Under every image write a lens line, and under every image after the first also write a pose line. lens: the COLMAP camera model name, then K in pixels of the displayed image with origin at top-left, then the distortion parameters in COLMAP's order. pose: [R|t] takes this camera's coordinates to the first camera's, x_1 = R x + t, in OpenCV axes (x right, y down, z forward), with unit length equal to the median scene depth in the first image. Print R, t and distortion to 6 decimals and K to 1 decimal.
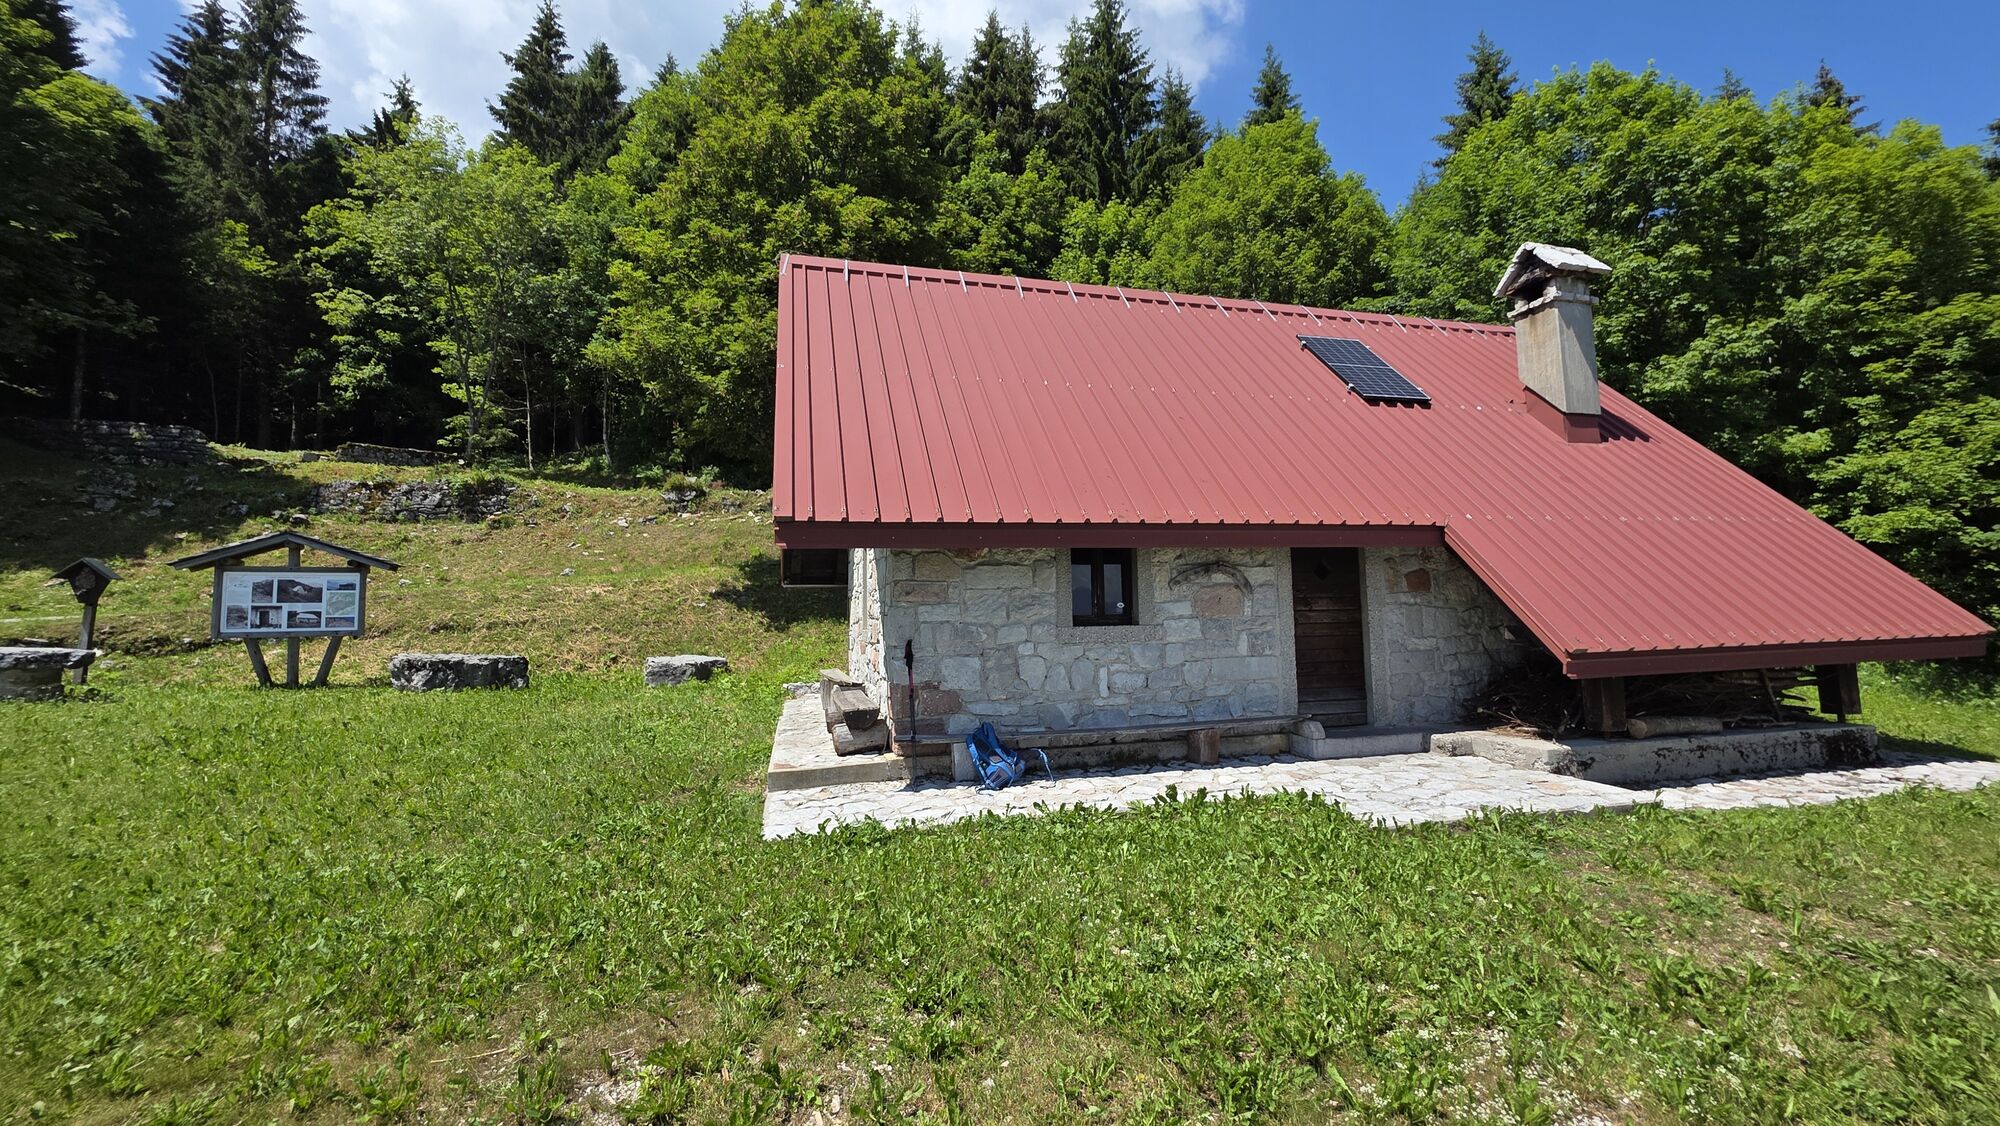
lens RADIAL K [[807.5, 0, 1006.8], [0, 807.5, 545.8], [0, 0, 1]] dist [0.007943, -0.000544]
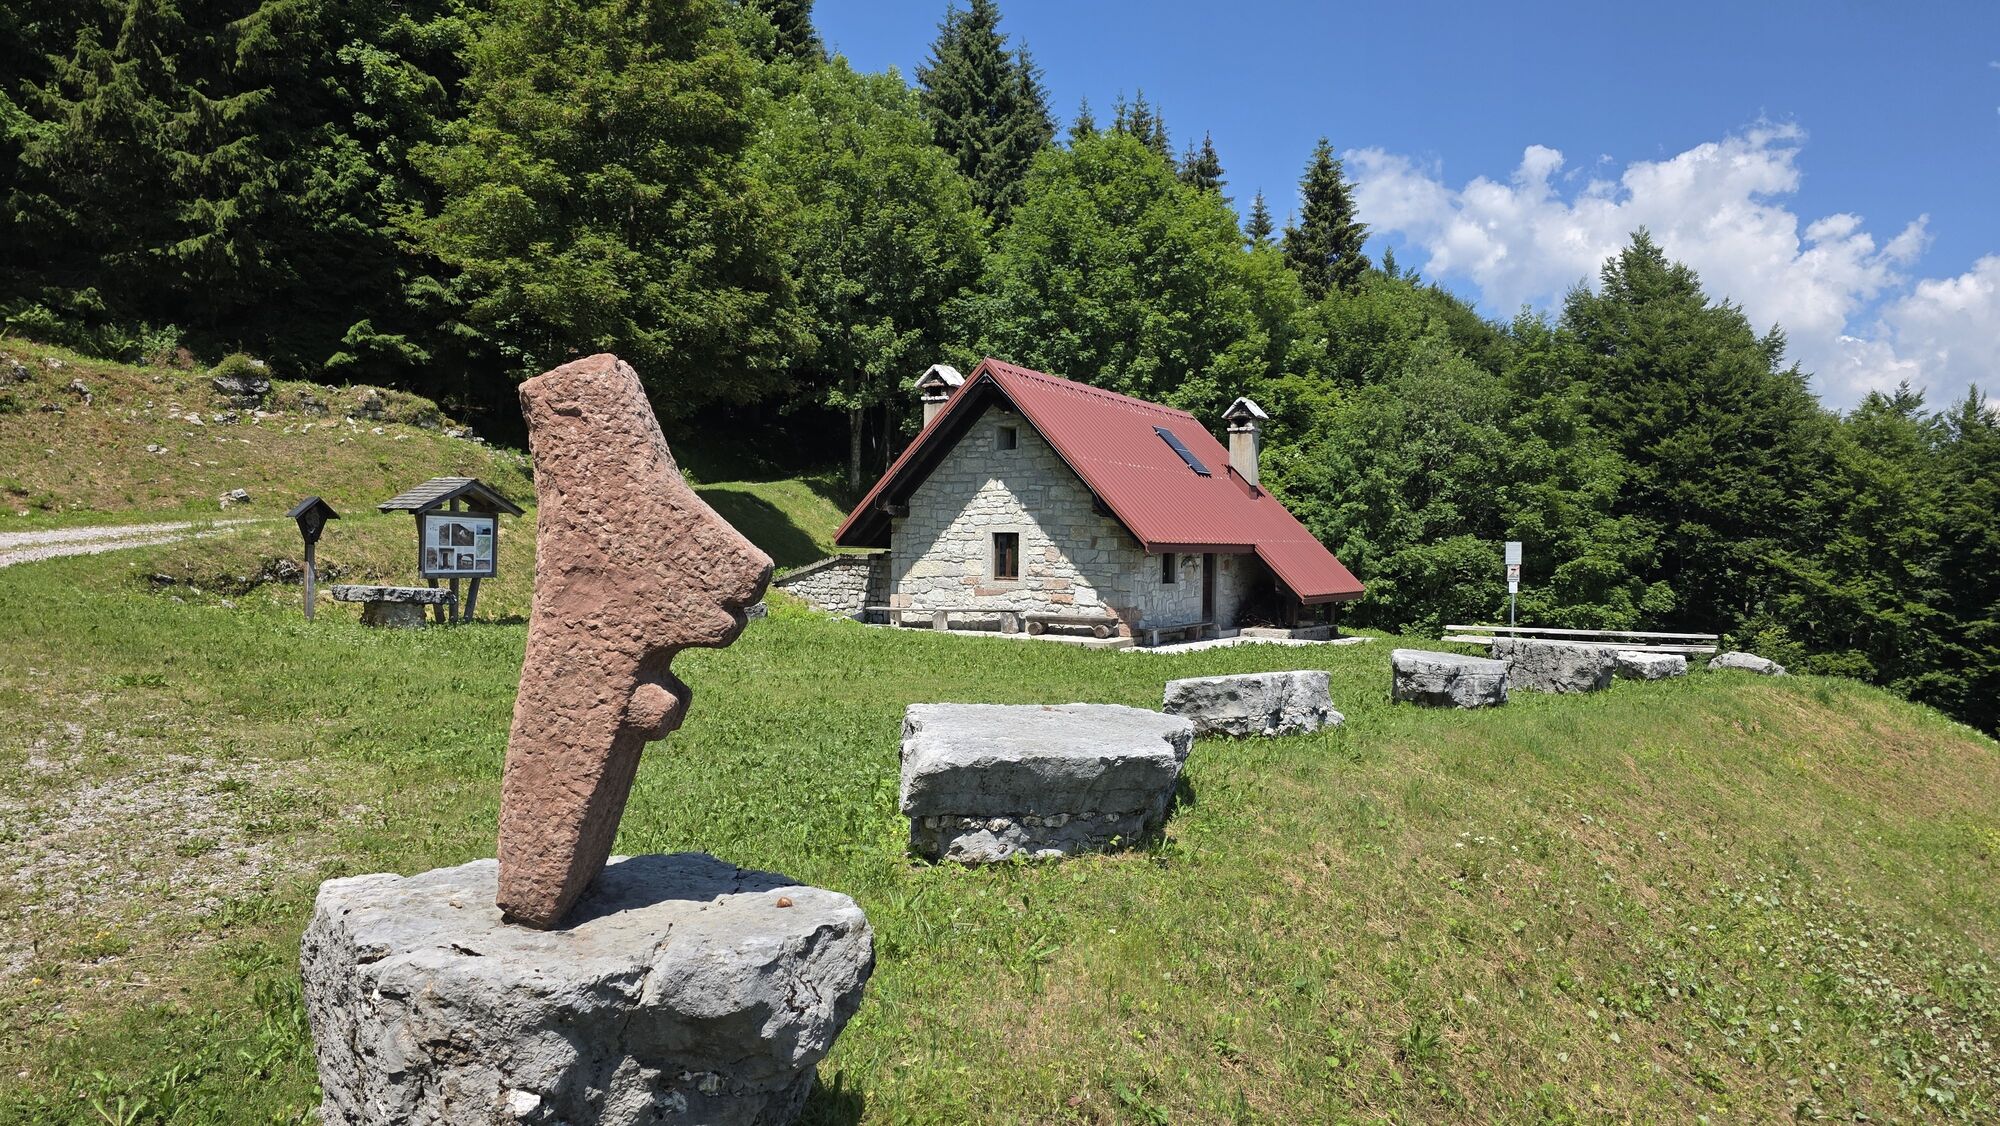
lens RADIAL K [[1335.3, 0, 999.3], [0, 1335.3, 567.6], [0, 0, 1]] dist [0.038733, 0.000466]
pose [[0.713984, 0.022139, 0.699812, -2.140972], [-0.092531, 0.993717, 0.062968, -0.105018], [-0.694020, -0.109713, 0.711547, -1.019501]]
